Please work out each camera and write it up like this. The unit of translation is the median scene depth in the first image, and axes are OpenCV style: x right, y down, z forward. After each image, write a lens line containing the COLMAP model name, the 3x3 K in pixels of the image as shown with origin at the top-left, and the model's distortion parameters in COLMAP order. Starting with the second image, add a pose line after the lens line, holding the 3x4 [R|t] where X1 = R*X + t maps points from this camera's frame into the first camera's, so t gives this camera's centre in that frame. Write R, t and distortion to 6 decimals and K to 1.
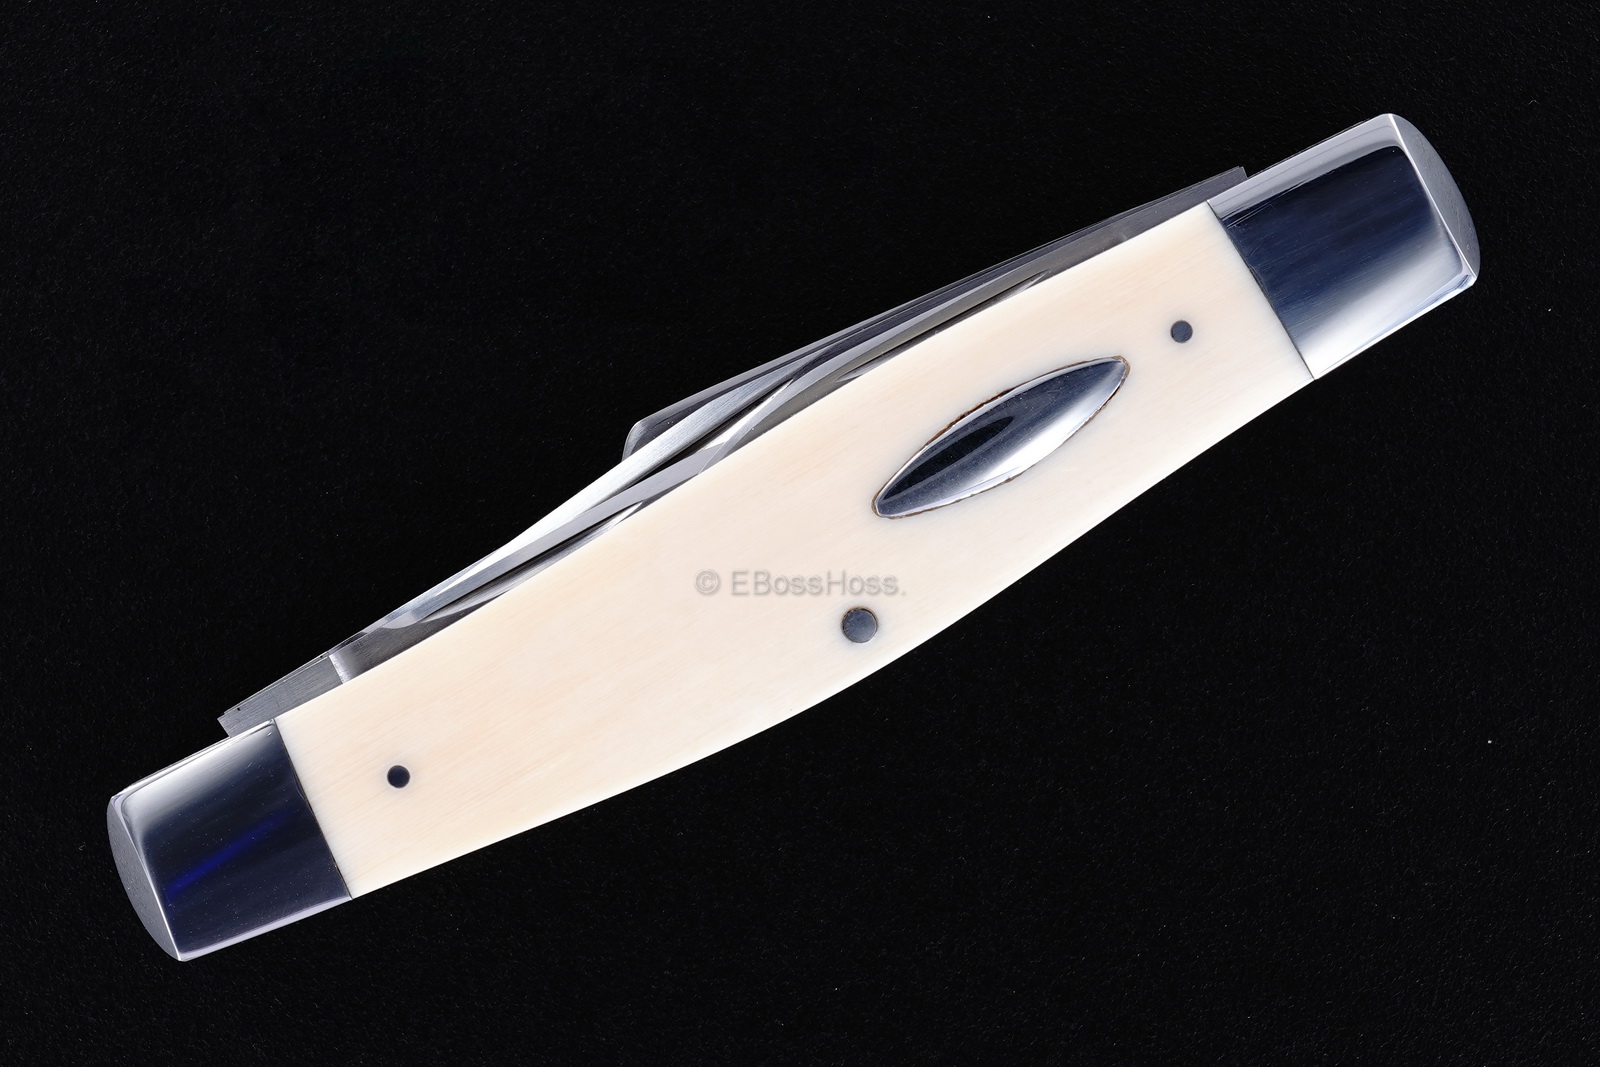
lens RADIAL K [[2651.3, 0, 798.7], [0, 2651.3, 534.0], [0, 0, 1]] dist [0.002110, 0.000000]
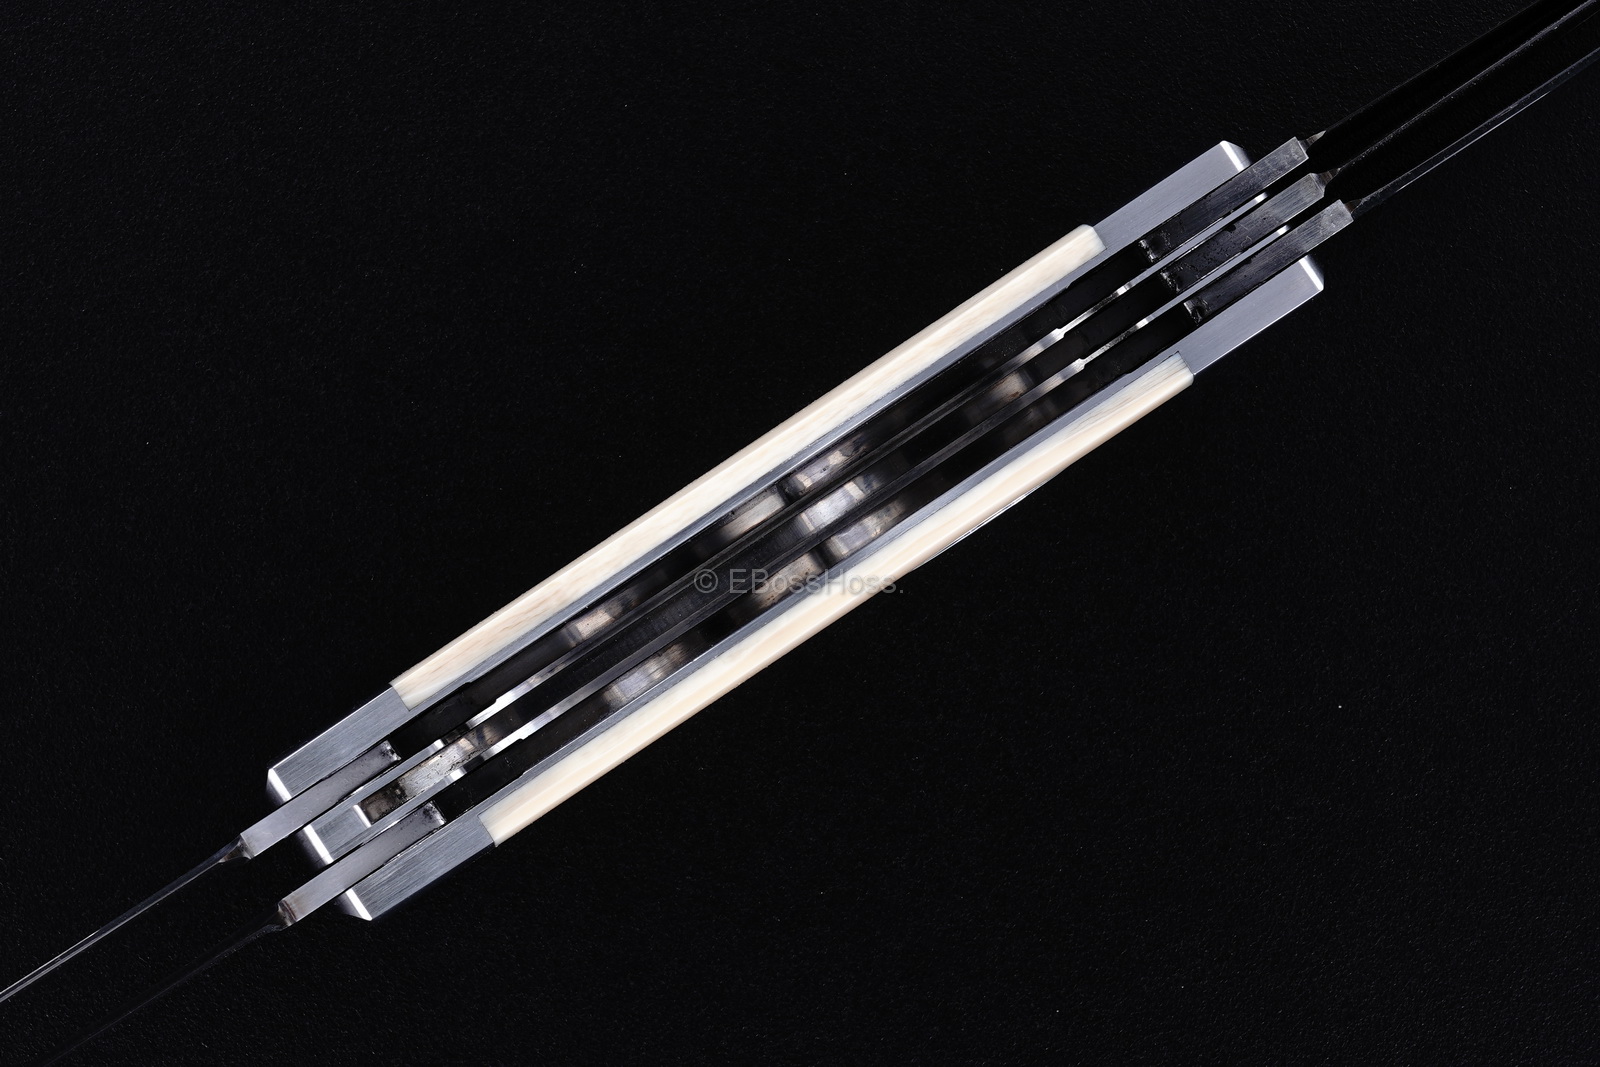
lens RADIAL K [[2651.3, 0, 803.1], [0, 2651.3, 532.7], [0, 0, 1]] dist [0.002110, 0.000000]
pose [[0.999860, 0.016722, 0.000295, 0.001971], [-0.016722, 0.999860, -0.000976, 0.000582], [-0.000311, 0.000971, 0.999999, -0.268701]]
